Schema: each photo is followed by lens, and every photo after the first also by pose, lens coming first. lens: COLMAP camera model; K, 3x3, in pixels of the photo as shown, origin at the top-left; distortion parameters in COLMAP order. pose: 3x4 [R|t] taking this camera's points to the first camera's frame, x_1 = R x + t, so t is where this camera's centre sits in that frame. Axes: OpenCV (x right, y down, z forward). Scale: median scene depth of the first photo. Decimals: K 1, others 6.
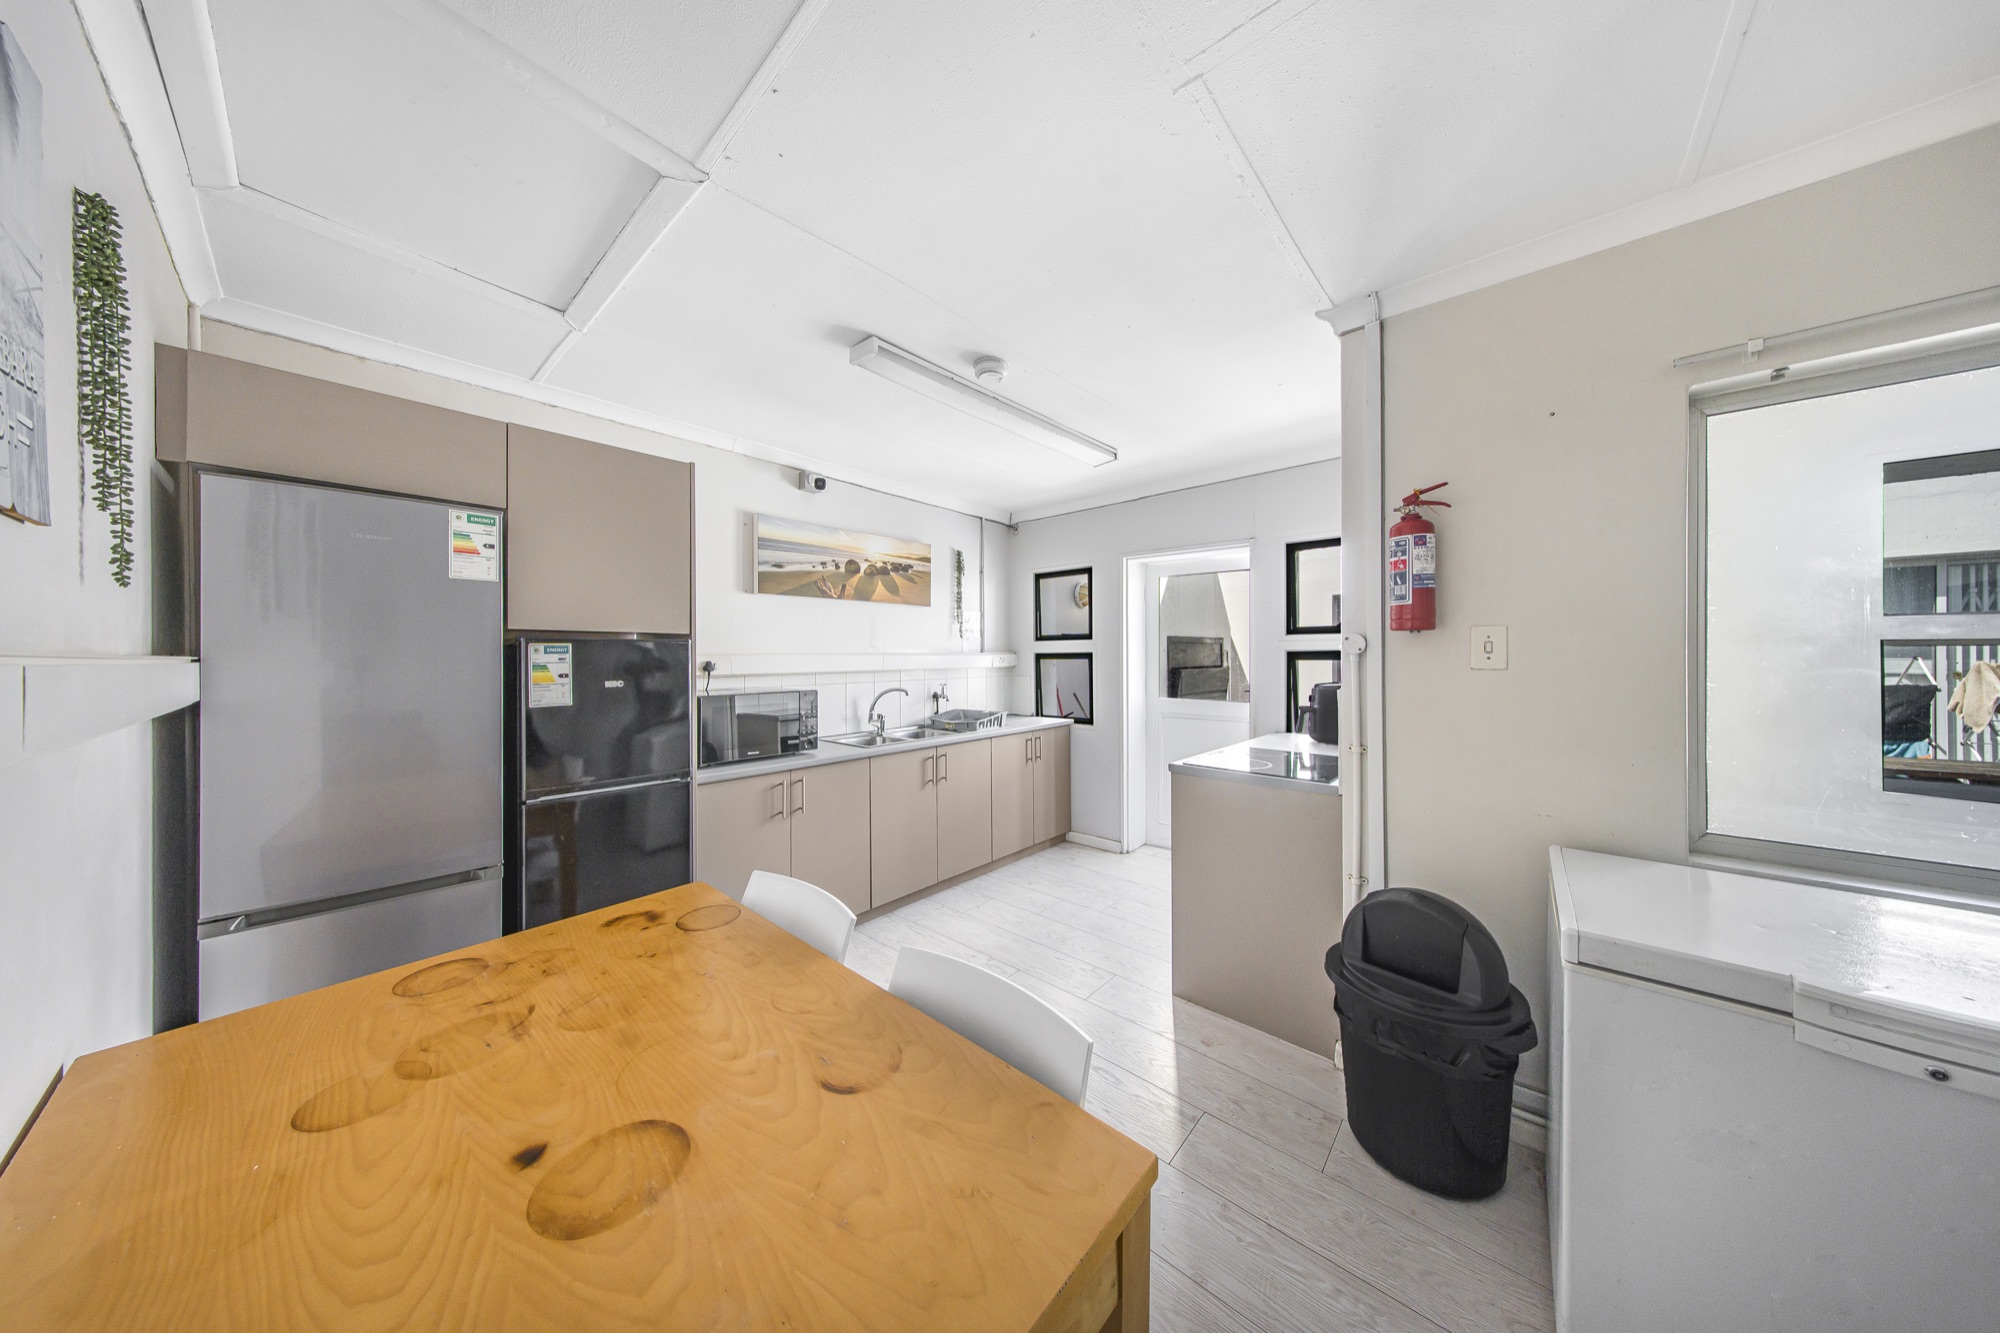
lens RADIAL K [[585.4, 0, 1001.7], [0, 585.4, 657.7], [0, 0, 1]] dist [0.002710, -0.000321]
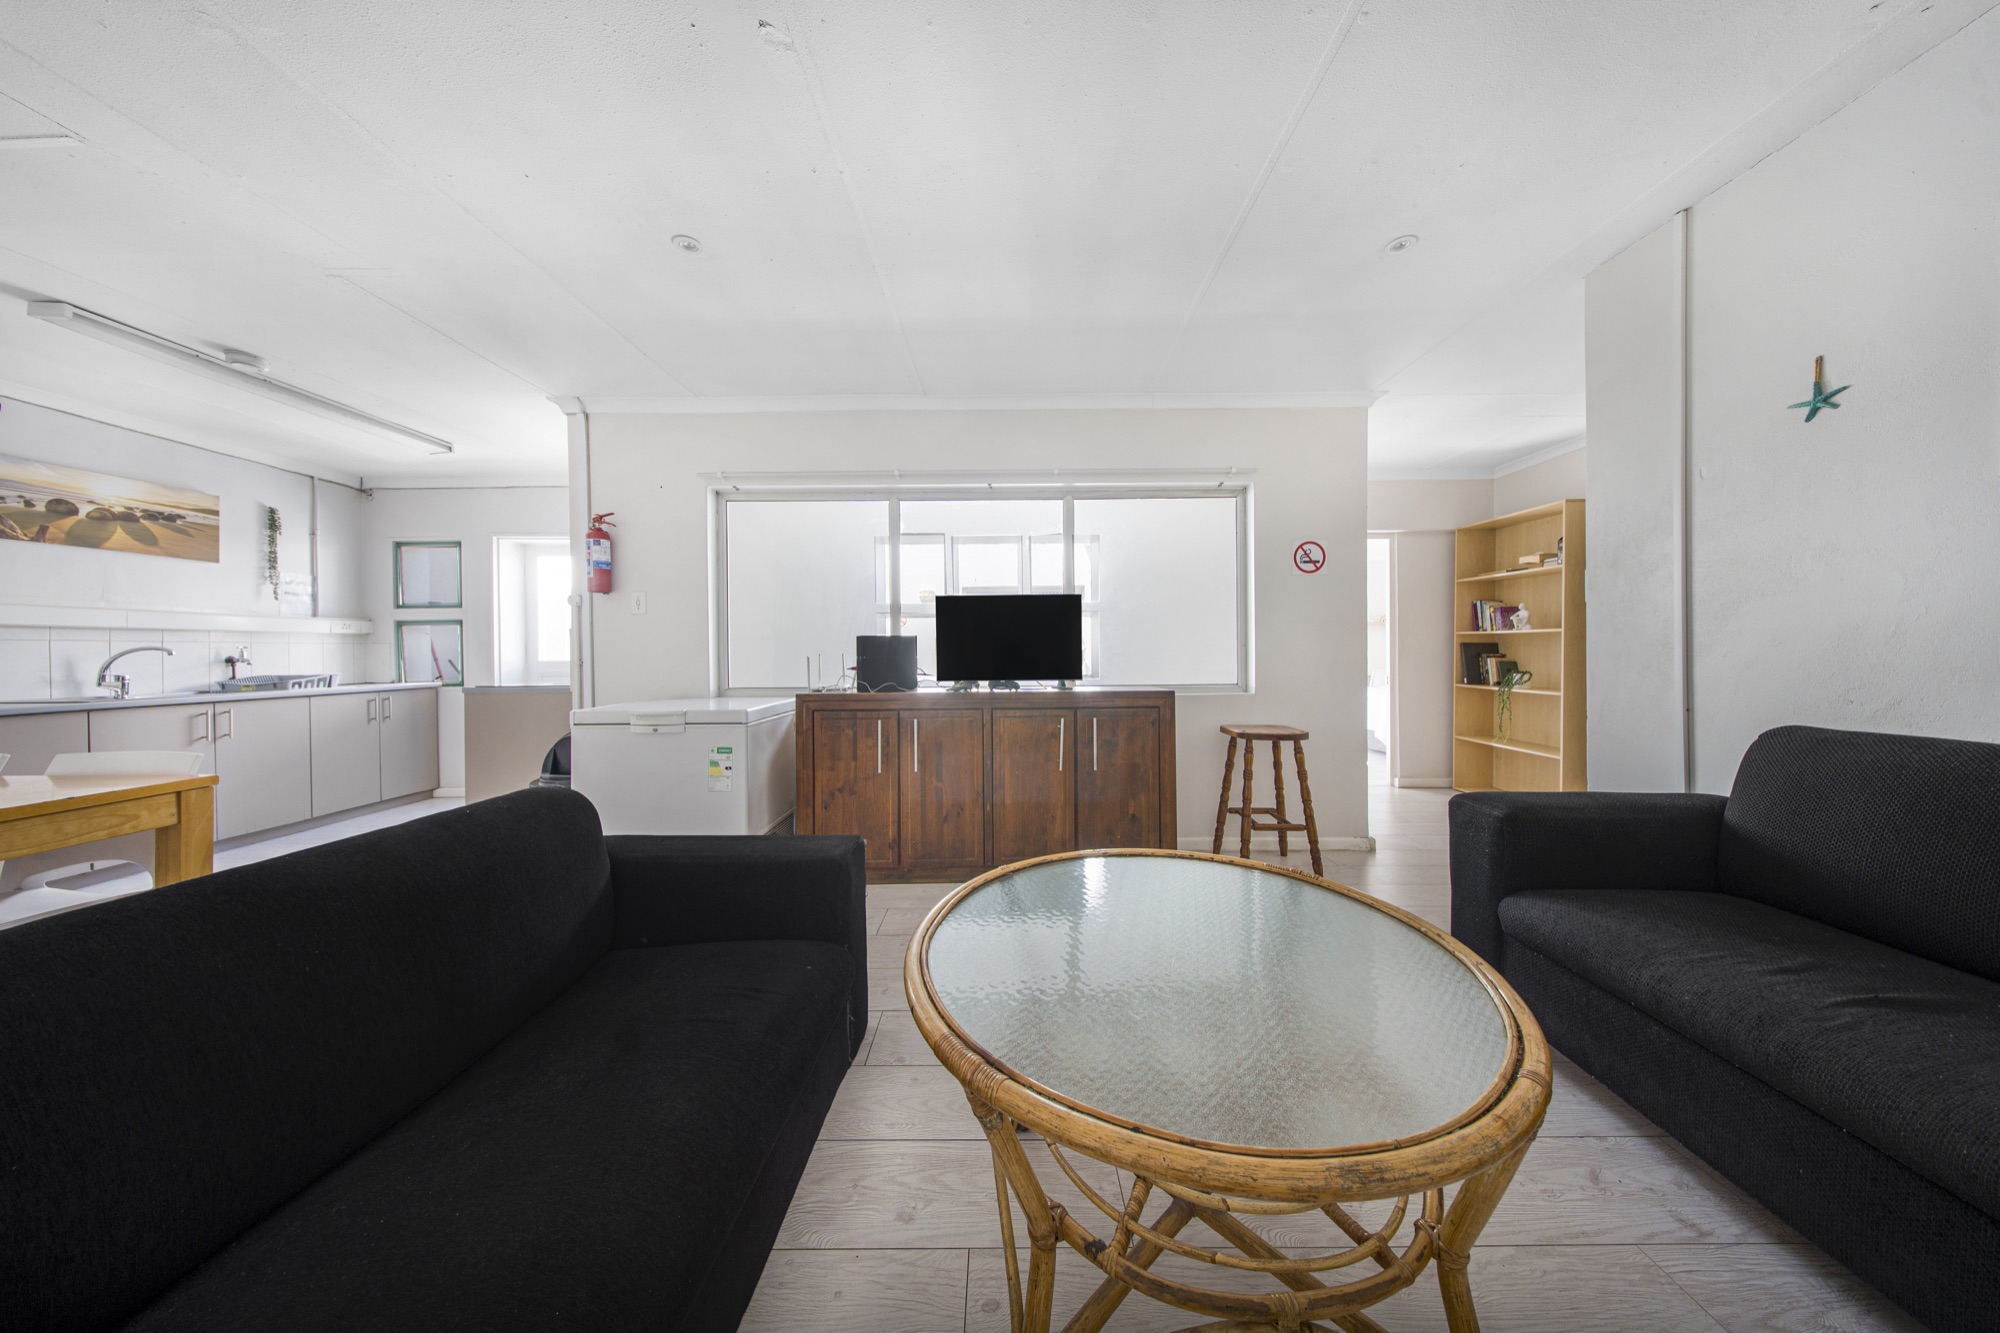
lens RADIAL K [[585.4, 0, 983.0], [0, 585.4, 652.5], [0, 0, 1]] dist [0.002710, -0.000321]
pose [[0.755375, -0.006376, 0.655262, 0.192750], [0.008900, 0.999960, -0.000530, 0.069516], [-0.655233, 0.006232, 0.755401, -0.524447]]
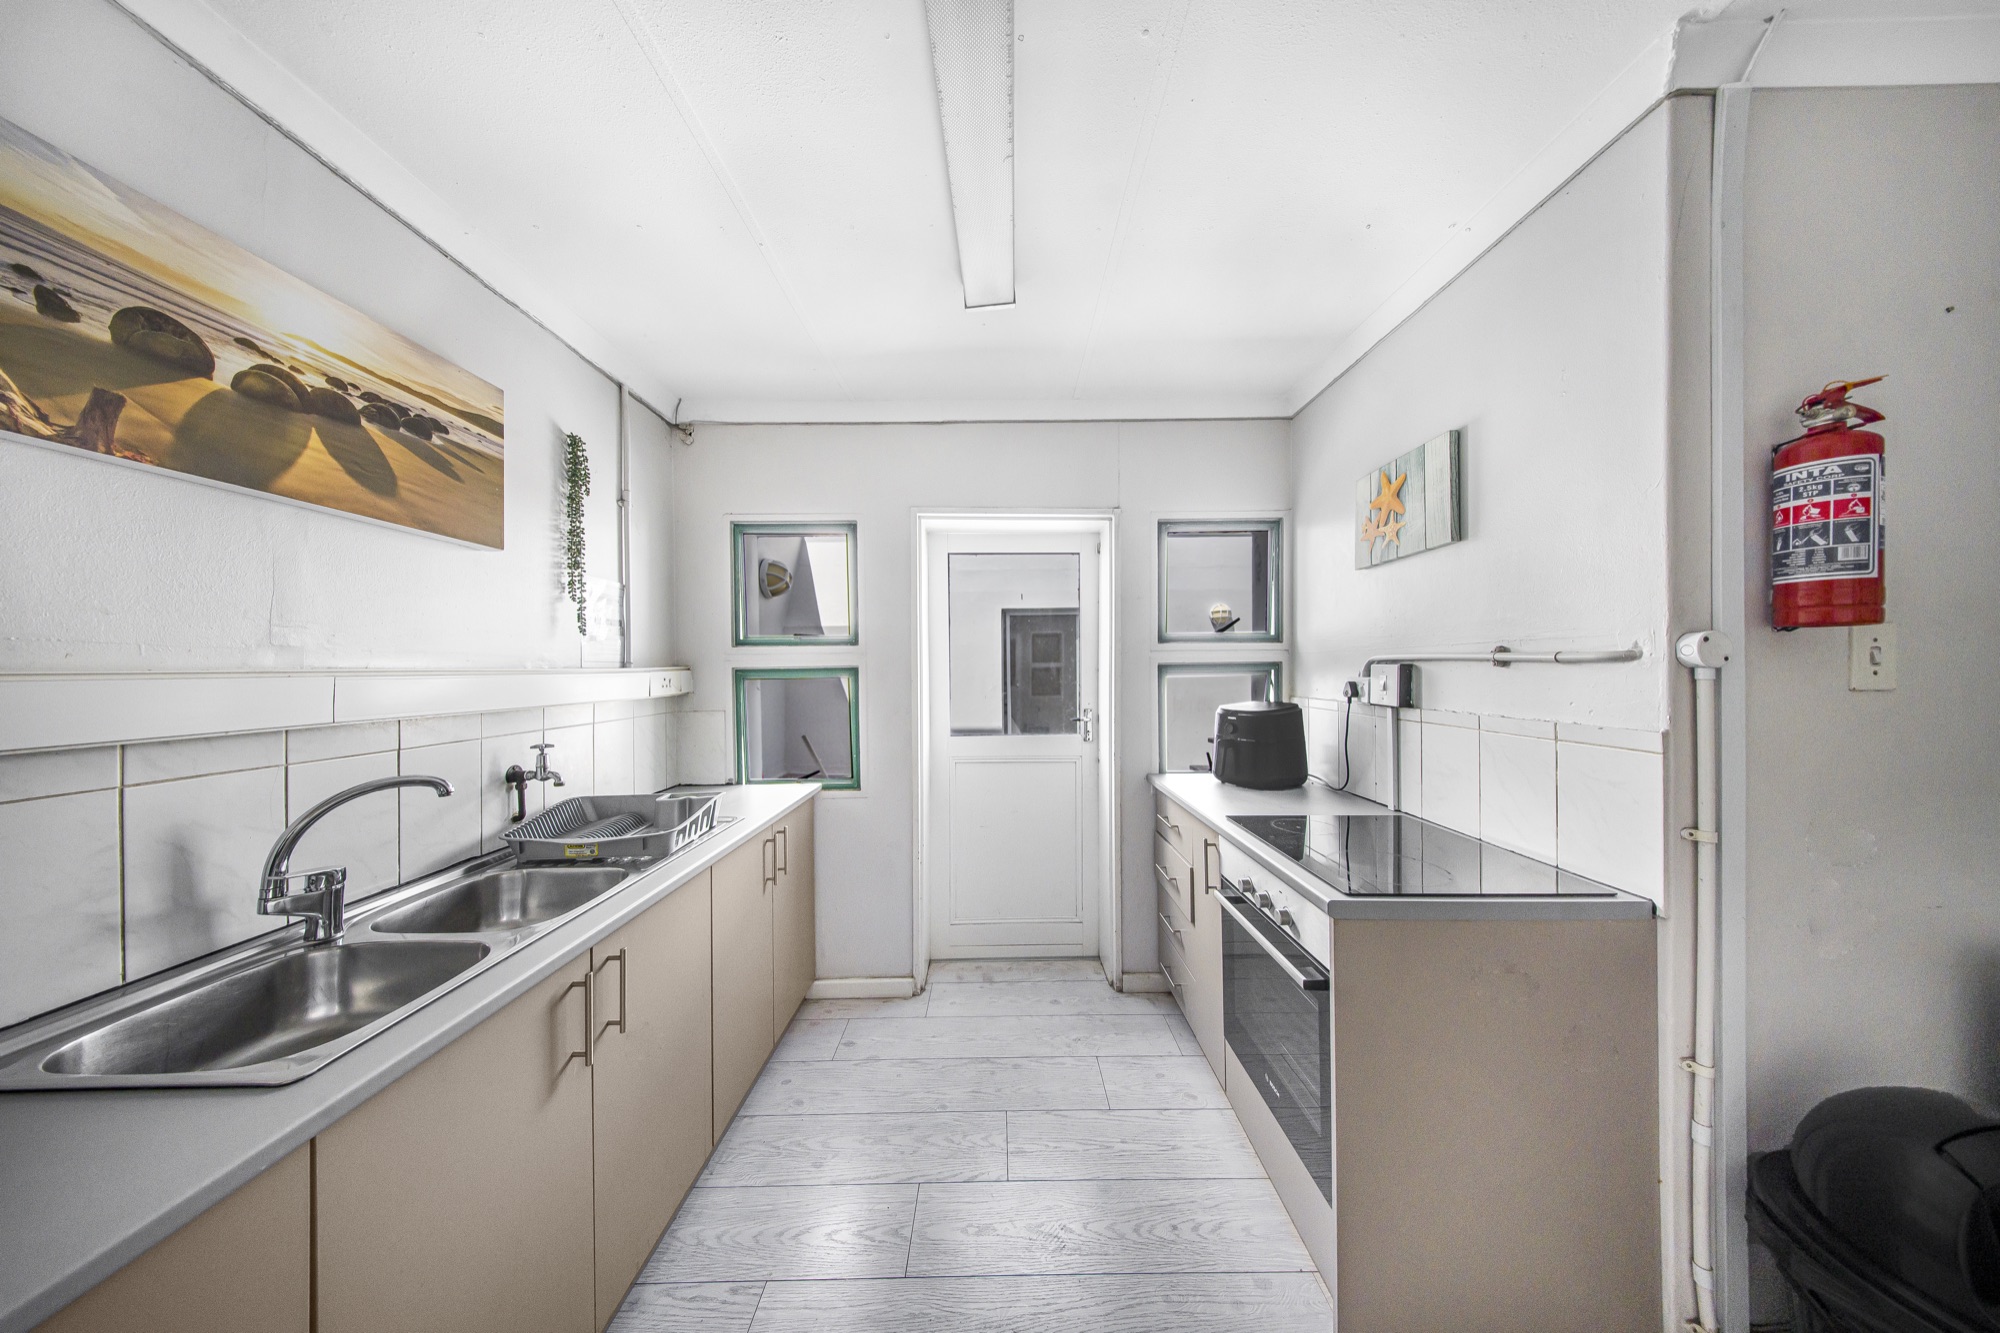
lens RADIAL K [[585.4, 0, 1007.8], [0, 585.4, 671.0], [0, 0, 1]] dist [0.002710, -0.000321]
pose [[0.749777, -0.004282, 0.661677, -0.136151], [0.007472, 0.999970, -0.001995, -0.003185], [-0.661649, 0.006440, 0.749786, 0.514493]]
